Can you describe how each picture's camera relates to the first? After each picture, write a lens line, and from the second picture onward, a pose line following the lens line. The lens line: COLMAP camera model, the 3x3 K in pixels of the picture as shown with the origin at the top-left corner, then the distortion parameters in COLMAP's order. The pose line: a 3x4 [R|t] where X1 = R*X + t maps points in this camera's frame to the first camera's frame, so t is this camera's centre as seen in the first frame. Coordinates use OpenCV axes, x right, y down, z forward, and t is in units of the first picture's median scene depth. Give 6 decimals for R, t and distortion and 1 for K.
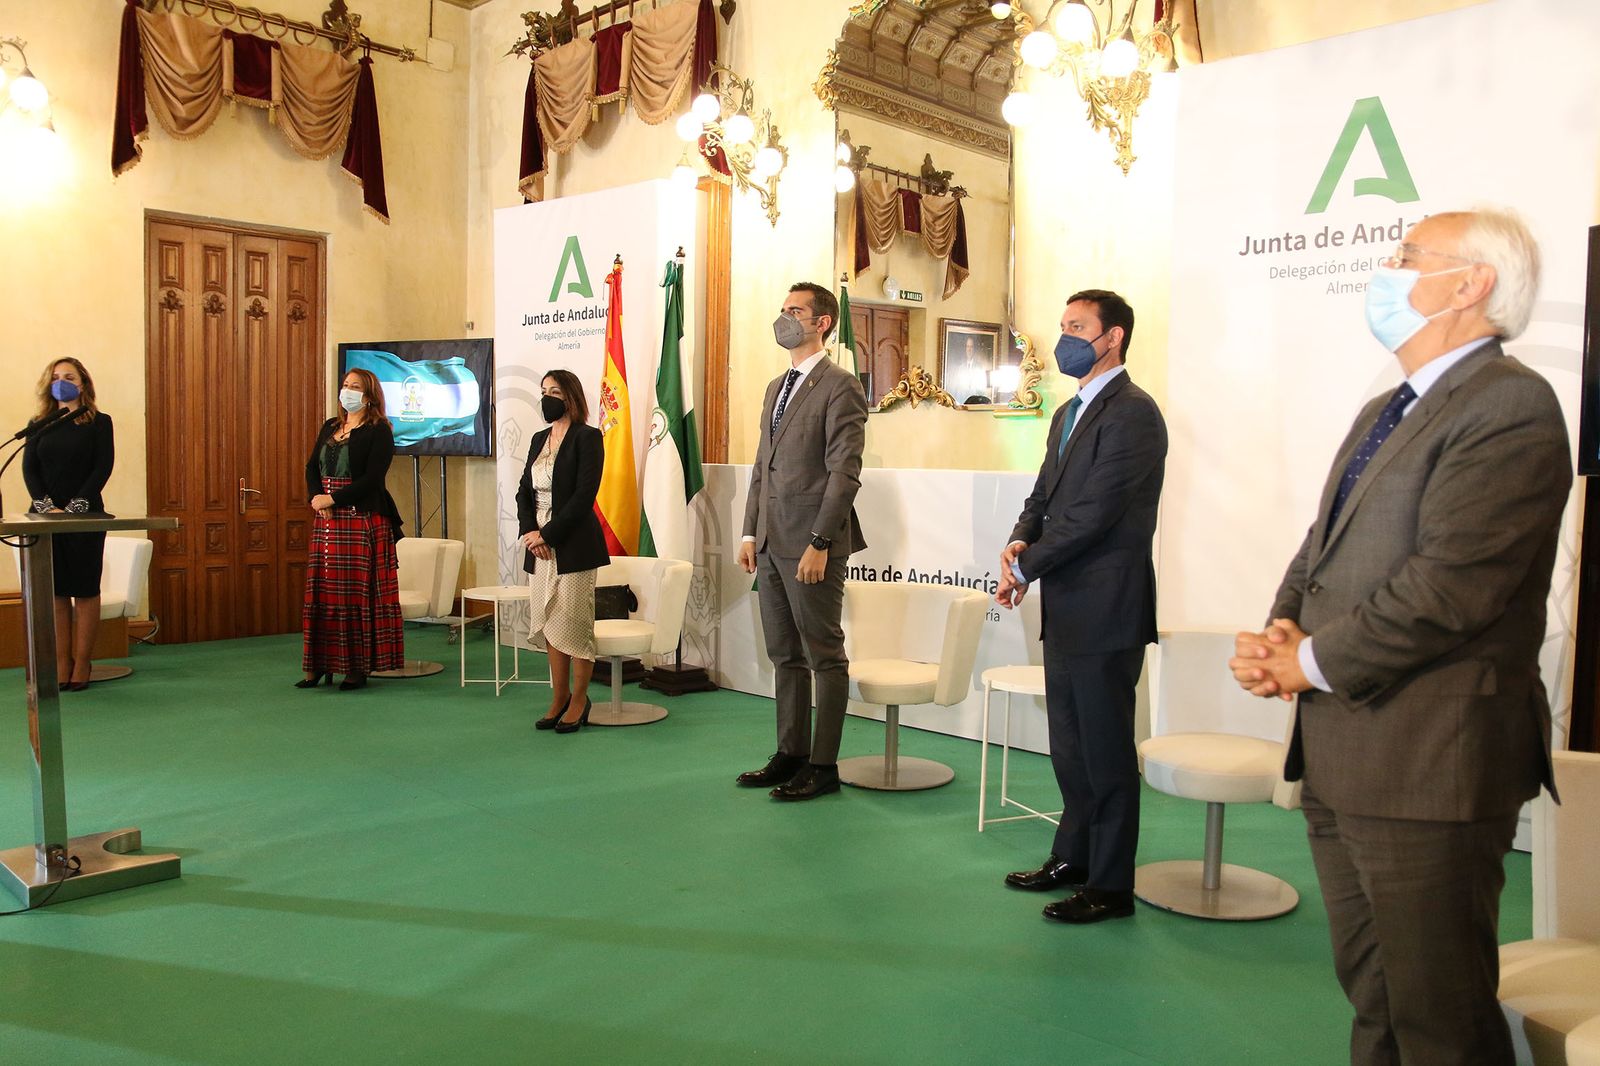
lens RADIAL K [[1245.2, 0, 787.3], [0, 1245.2, 548.1], [0, 0, 1]] dist [-0.124691, 0.114236]
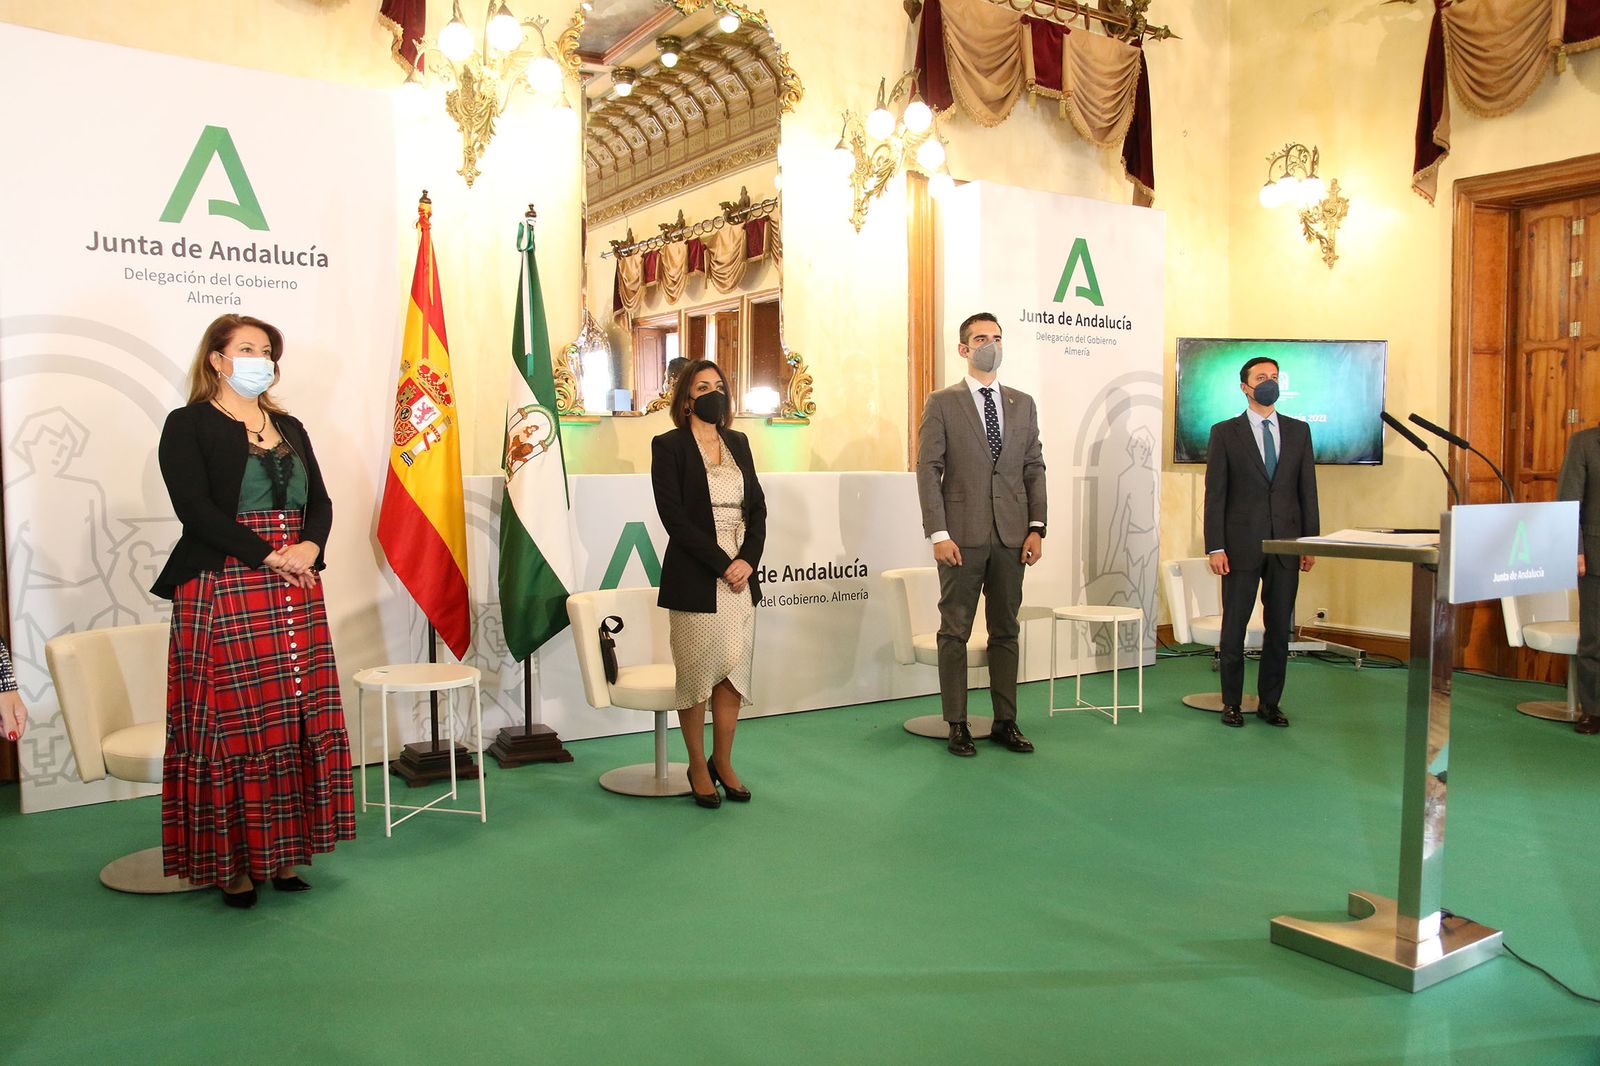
lens RADIAL K [[1245.2, 0, 788.4], [0, 1245.2, 549.8], [0, 0, 1]] dist [-0.124691, 0.114236]
pose [[0.231887, -0.083548, 0.969148, -0.730199], [0.081548, 0.994467, 0.066218, -0.052841], [-0.969318, 0.063677, 0.237417, 0.579559]]
